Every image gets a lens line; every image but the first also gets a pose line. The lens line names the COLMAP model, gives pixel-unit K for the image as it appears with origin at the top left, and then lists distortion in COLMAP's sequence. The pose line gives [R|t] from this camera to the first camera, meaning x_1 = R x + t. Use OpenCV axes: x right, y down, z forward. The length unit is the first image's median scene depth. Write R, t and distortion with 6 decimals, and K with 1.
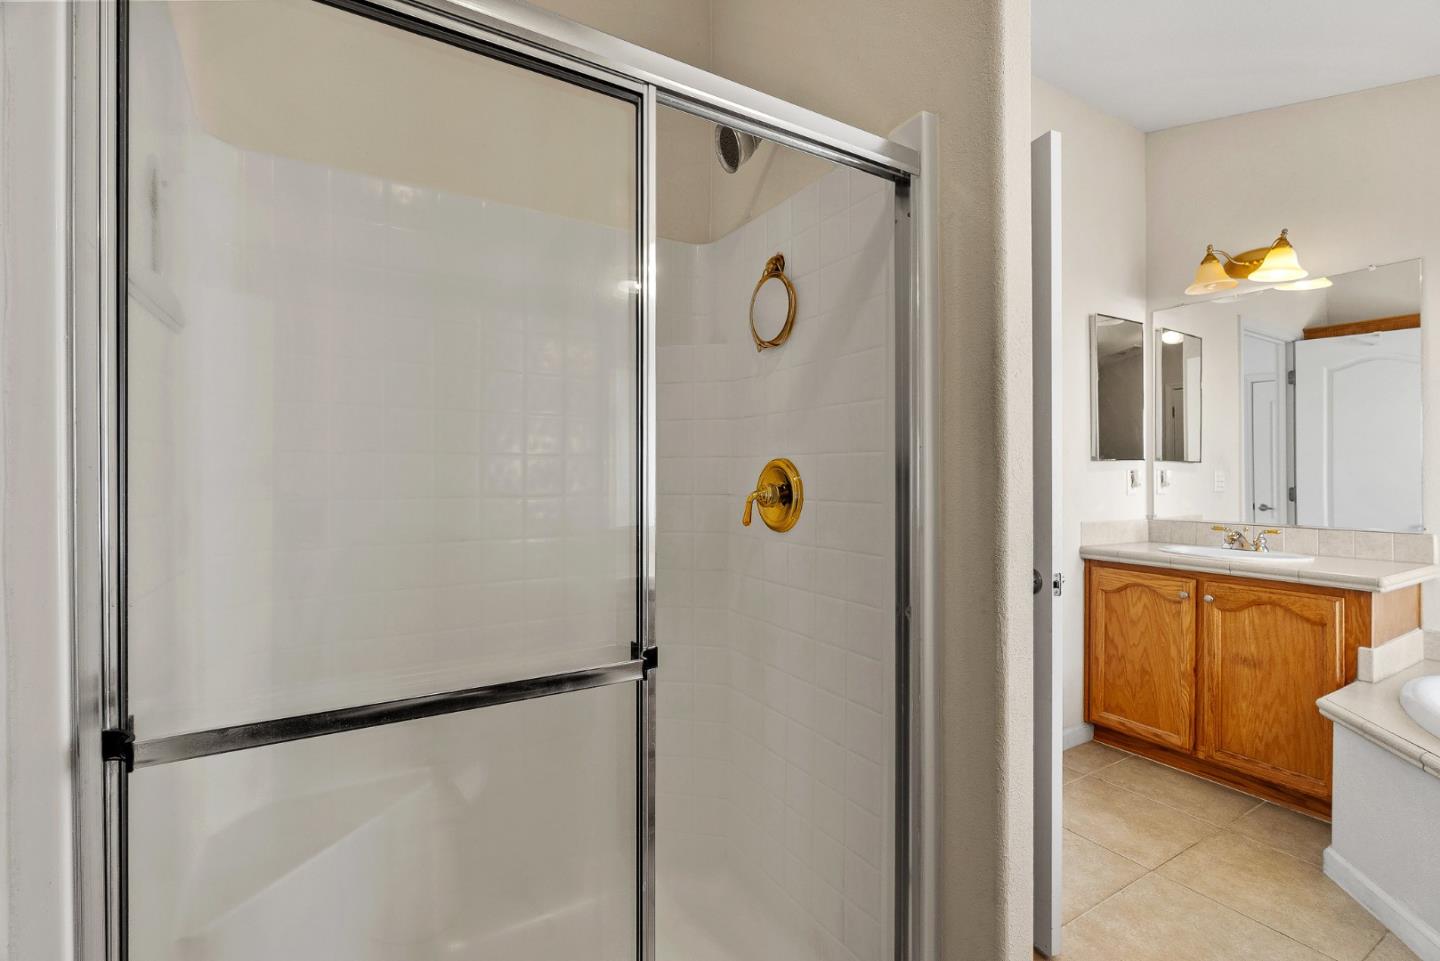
lens RADIAL K [[617.5, 0, 720.3], [0, 617.5, 468.6], [0, 0, 1]] dist [-0.001414, -0.000321]
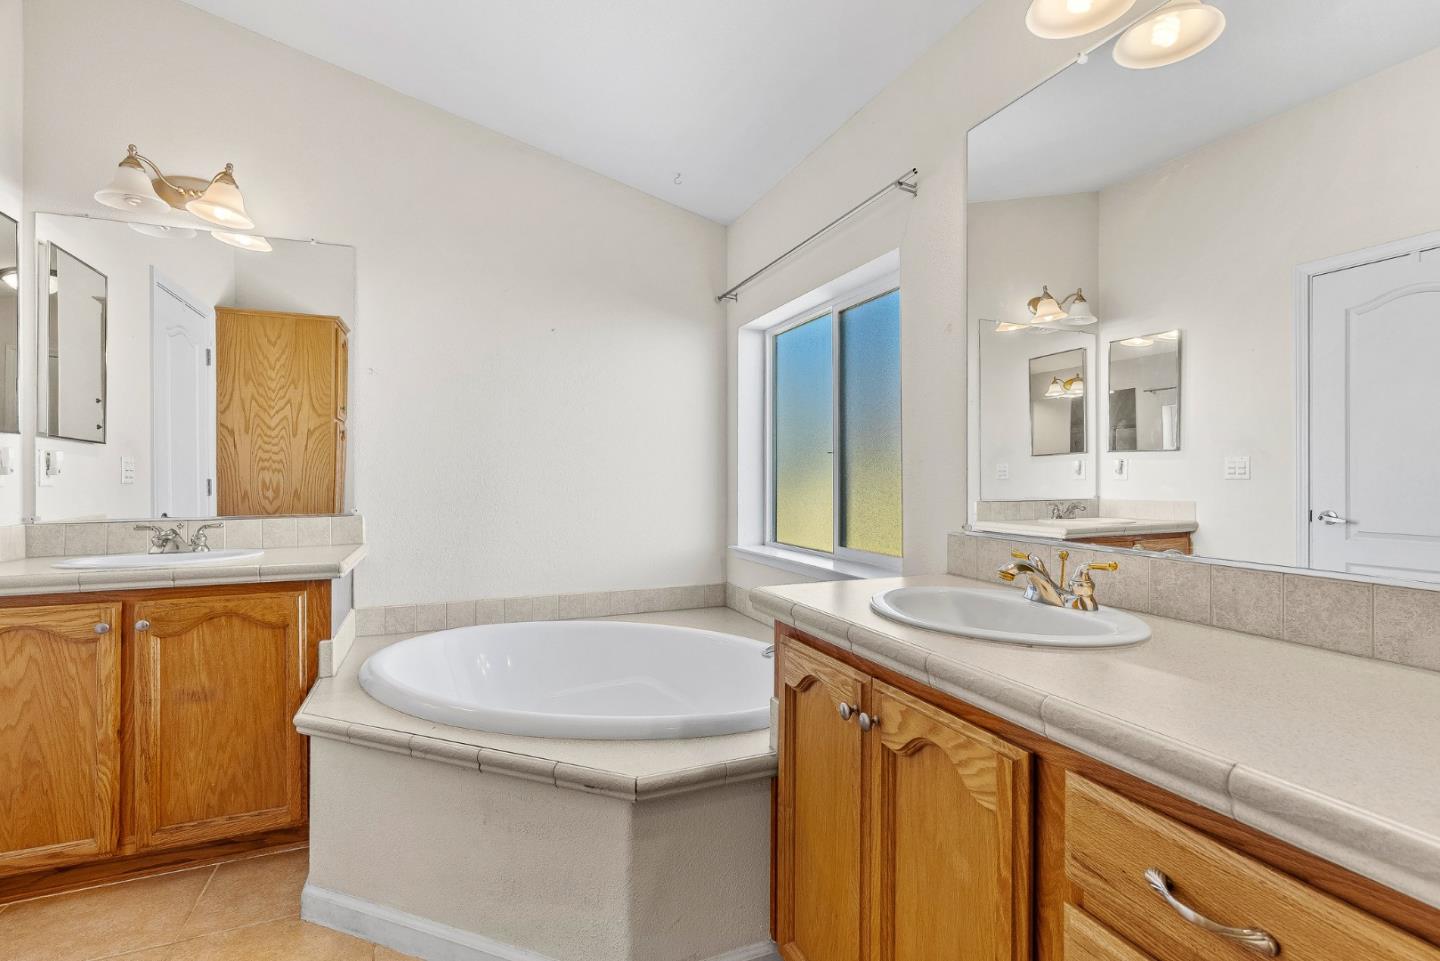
lens RADIAL K [[653.7, 0, 721.3], [0, 653.7, 477.0], [0, 0, 1]] dist [-0.005253, 0.001273]
pose [[0.112471, -0.001567, 0.993654, 0.122379], [-0.008700, 0.999959, 0.002562, 0.032661], [-0.993617, -0.008933, 0.112452, 0.257986]]
